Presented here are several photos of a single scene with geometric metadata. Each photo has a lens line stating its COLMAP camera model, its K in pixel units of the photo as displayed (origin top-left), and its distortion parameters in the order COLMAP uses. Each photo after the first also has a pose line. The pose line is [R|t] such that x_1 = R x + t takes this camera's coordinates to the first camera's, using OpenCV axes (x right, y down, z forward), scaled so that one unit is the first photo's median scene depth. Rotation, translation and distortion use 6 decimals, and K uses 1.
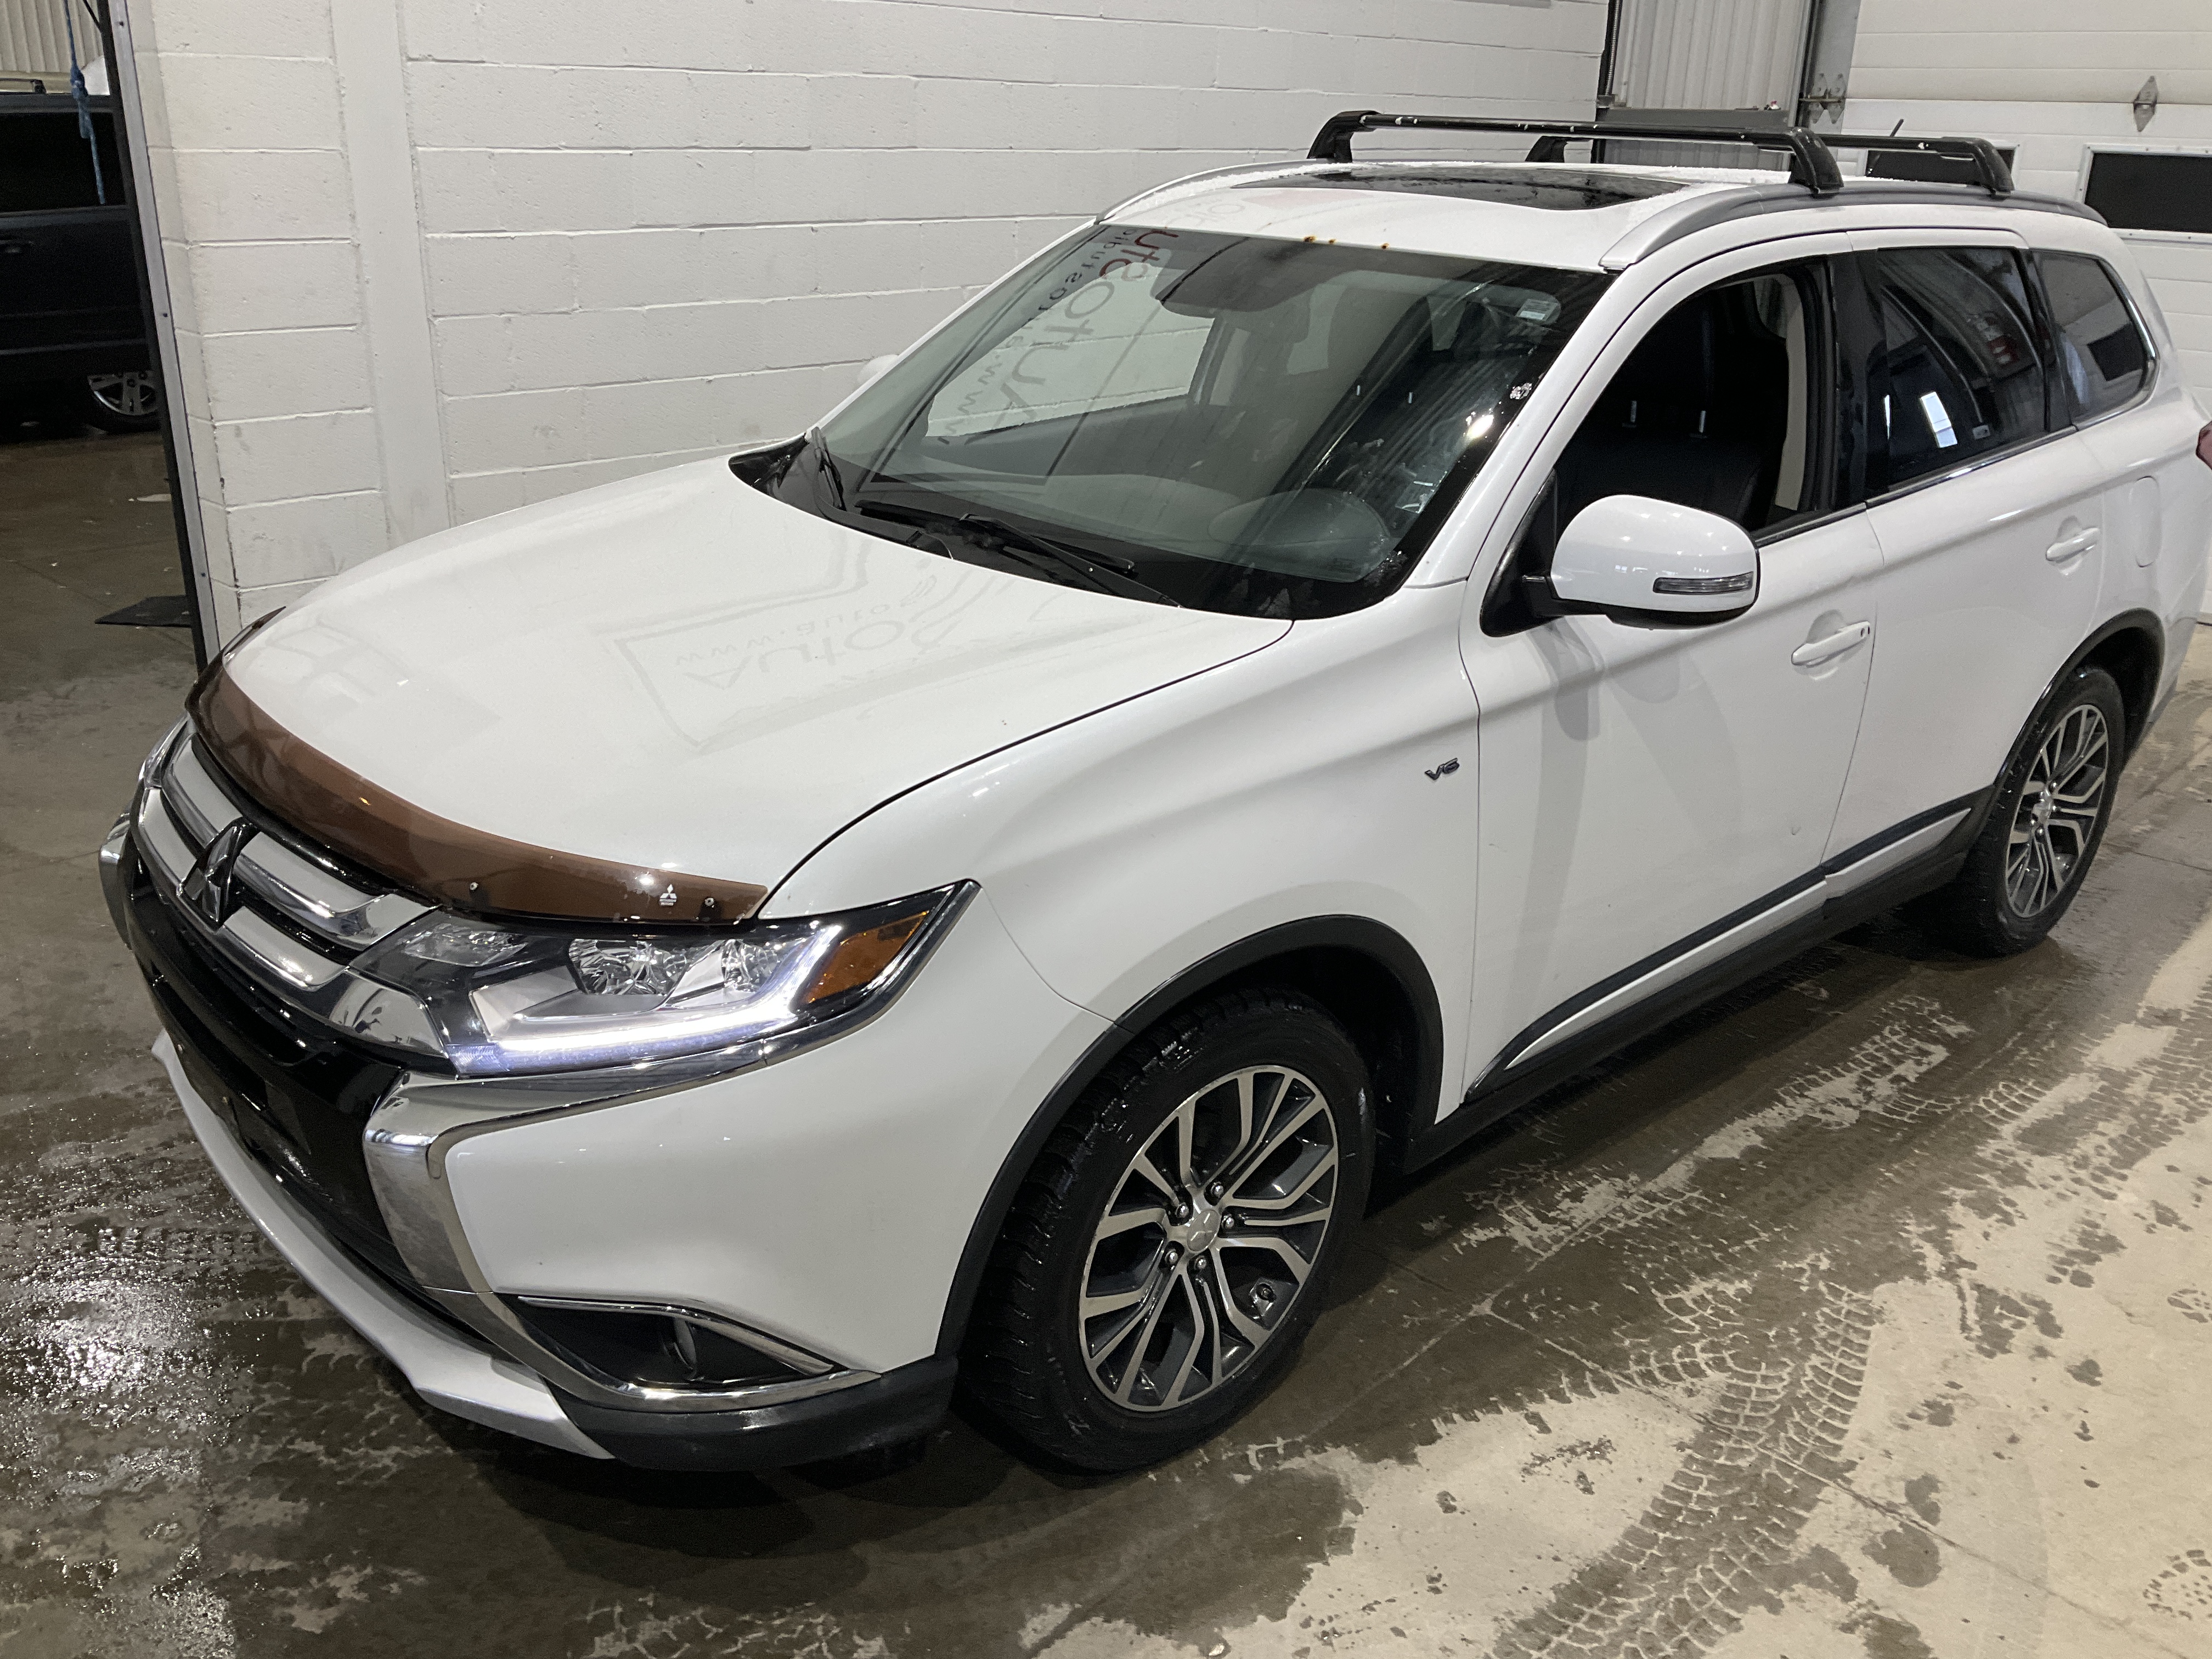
lens RADIAL K [[1931.8, 0, 1116.9], [0, 1931.8, 827.7], [0, 0, 1]] dist [0.017294, -0.031383]
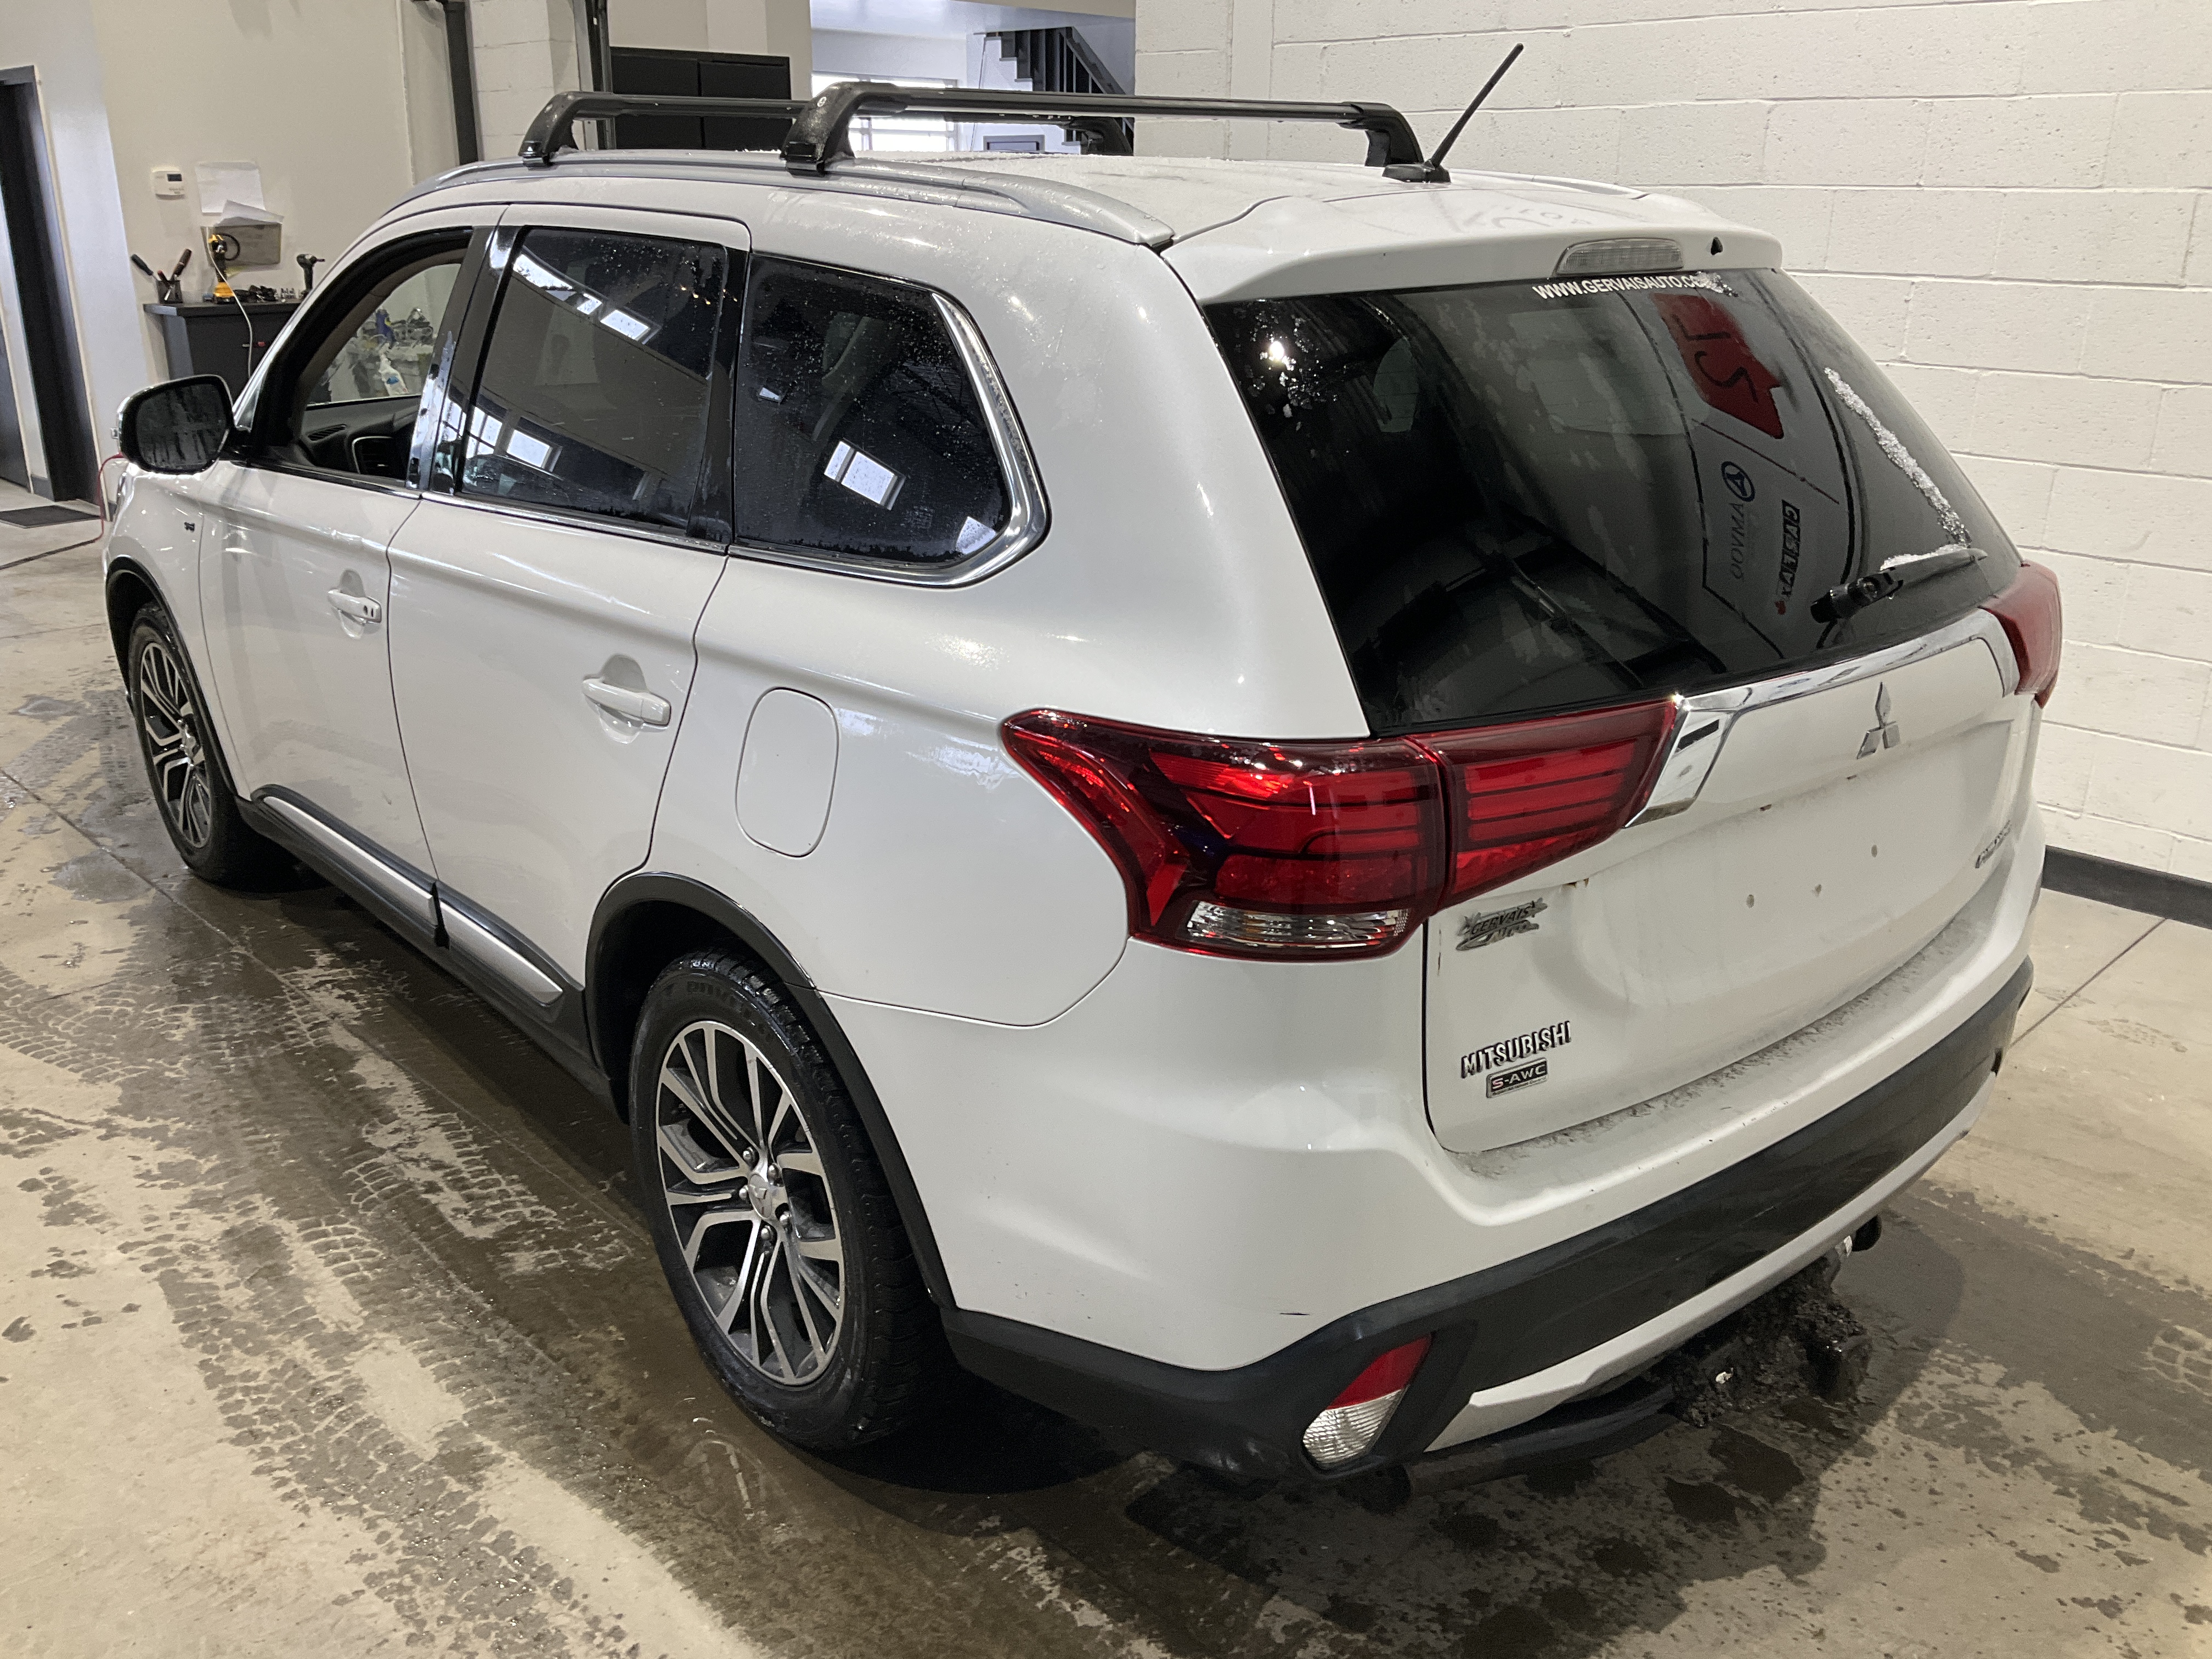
lens RADIAL K [[1931.8, 0, 1108.4], [0, 1931.8, 831.9], [0, 0, 1]] dist [0.017294, -0.031383]
pose [[-0.088854, 0.269917, -0.958775, 1.437203], [-0.349260, 0.893023, 0.283774, -0.445901], [0.932803, 0.360076, 0.014922, 1.503725]]
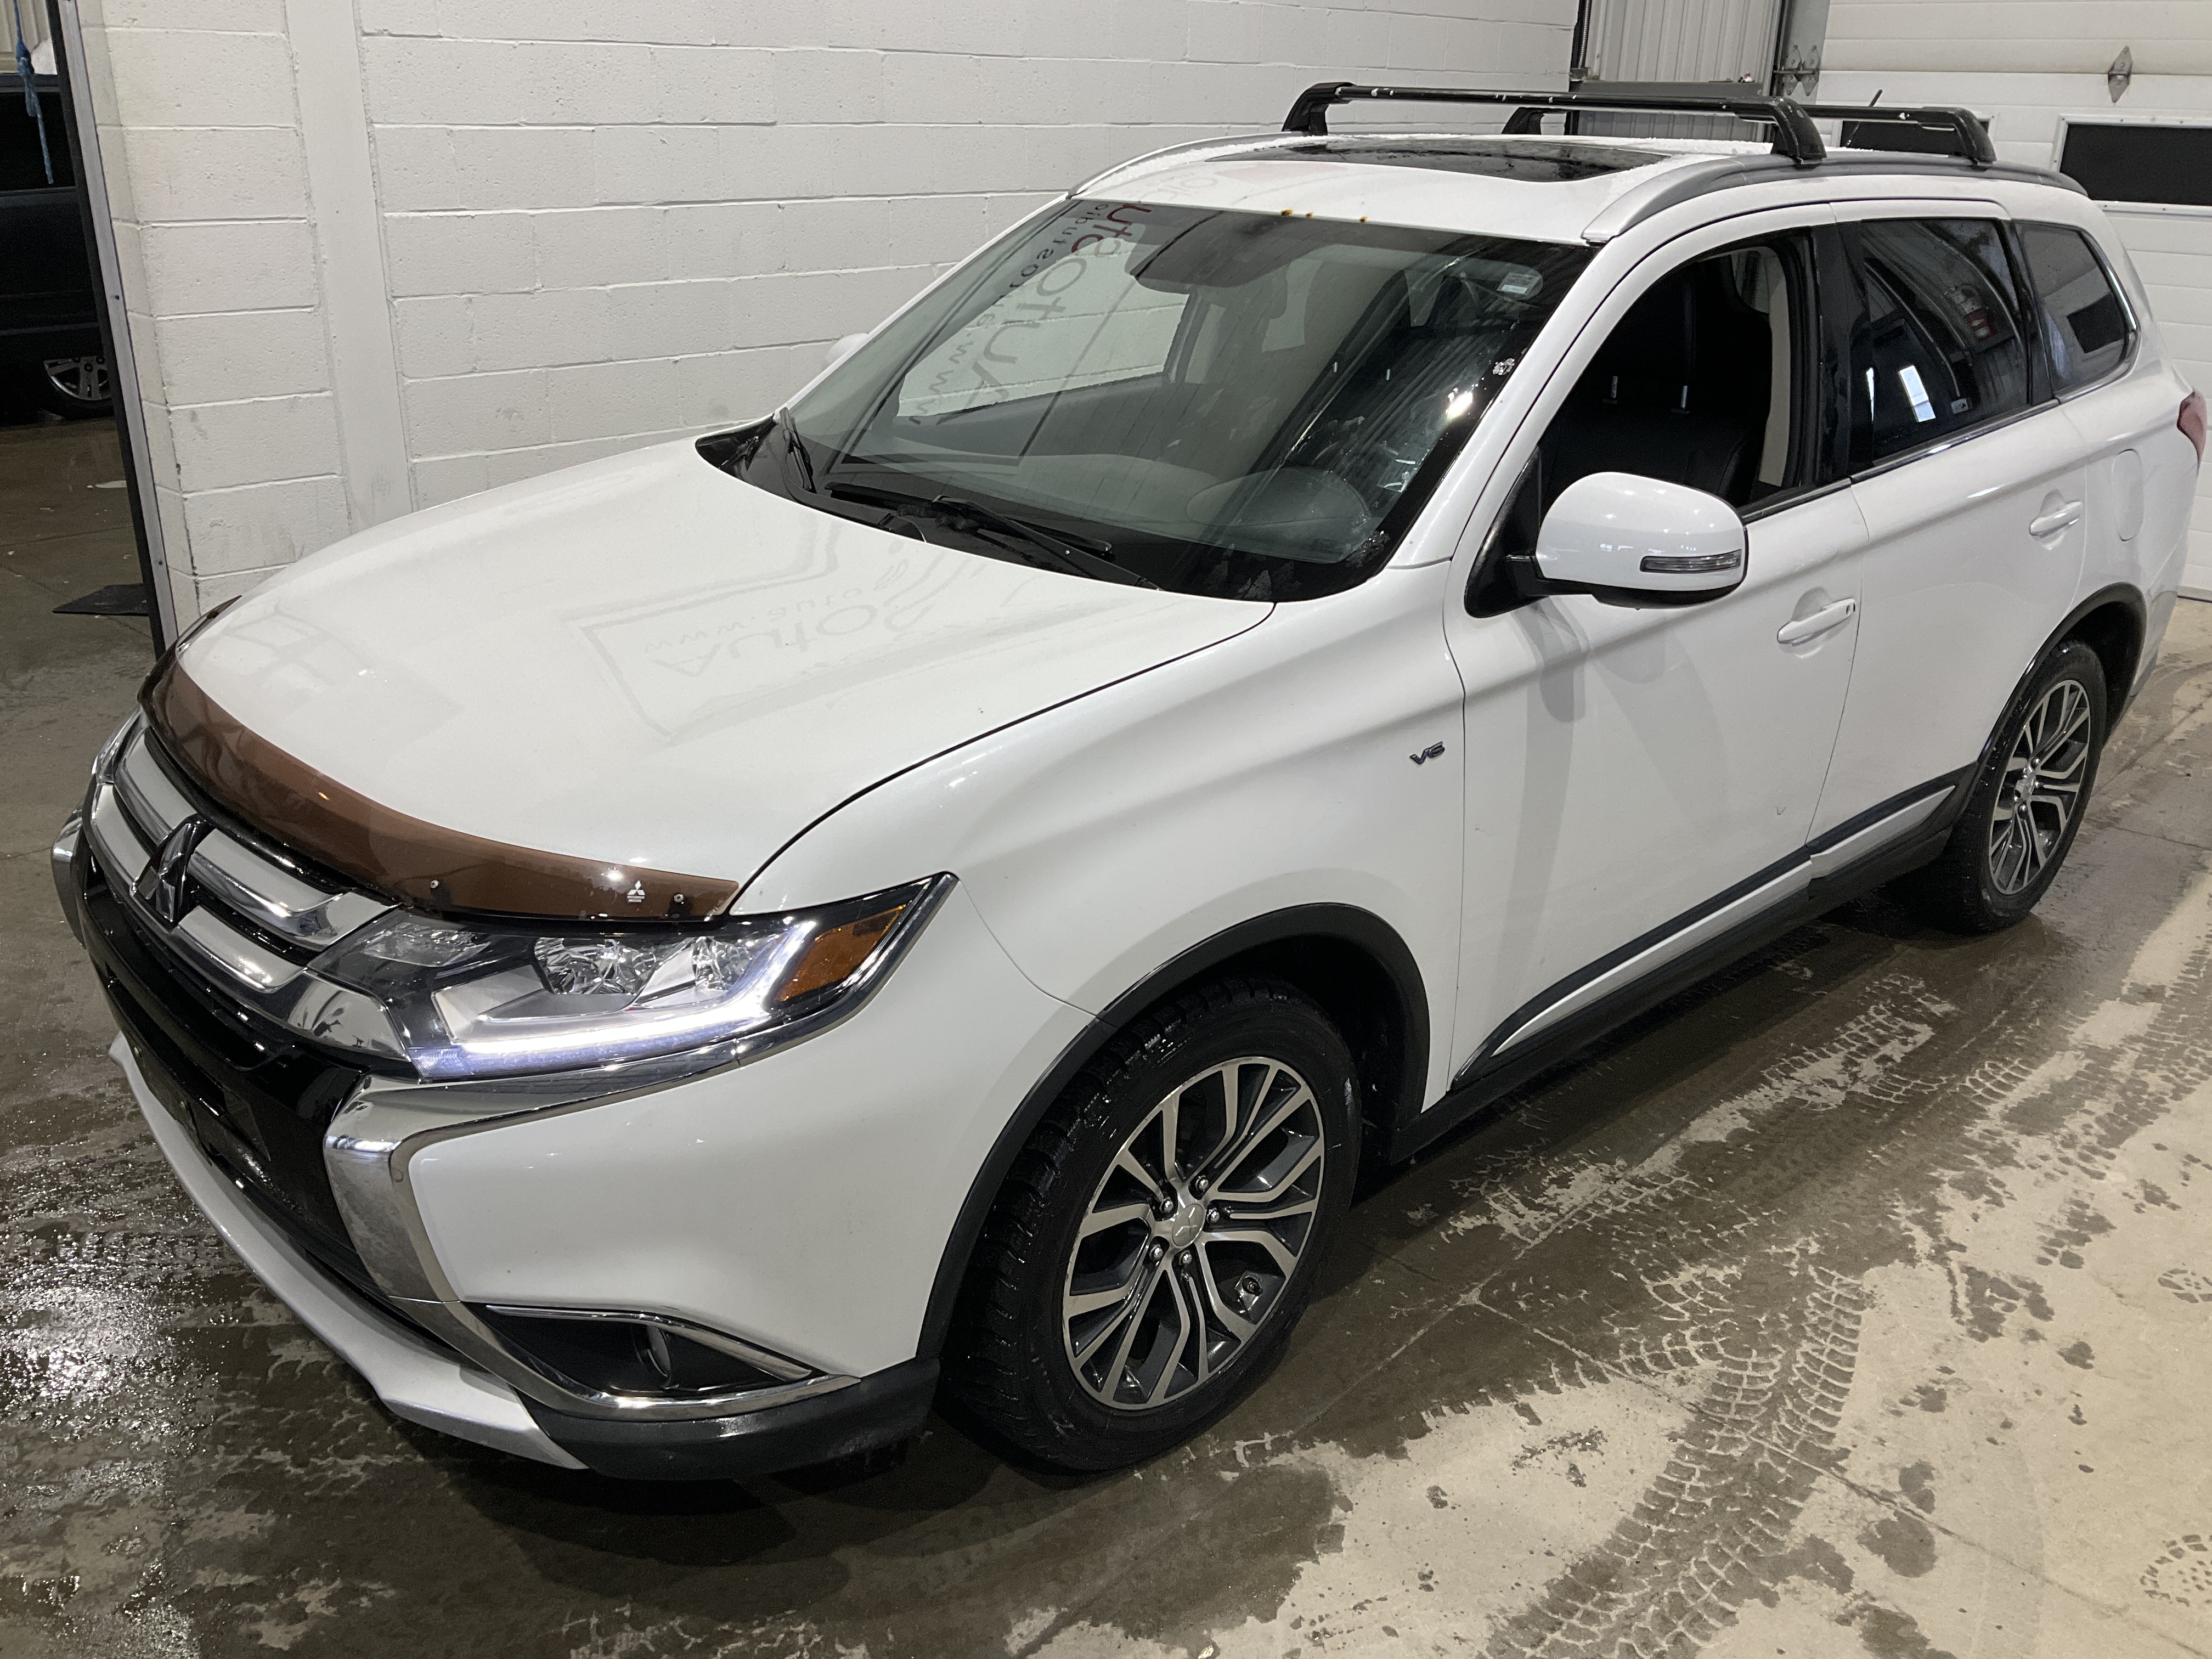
lens RADIAL K [[1931.8, 0, 1116.9], [0, 1931.8, 828.6], [0, 0, 1]] dist [0.017294, -0.031383]
pose [[0.999874, -0.009111, 0.013033, -0.002073], [0.008972, 0.999902, 0.010728, -0.003263], [-0.013129, -0.010610, 0.999858, 0.017089]]
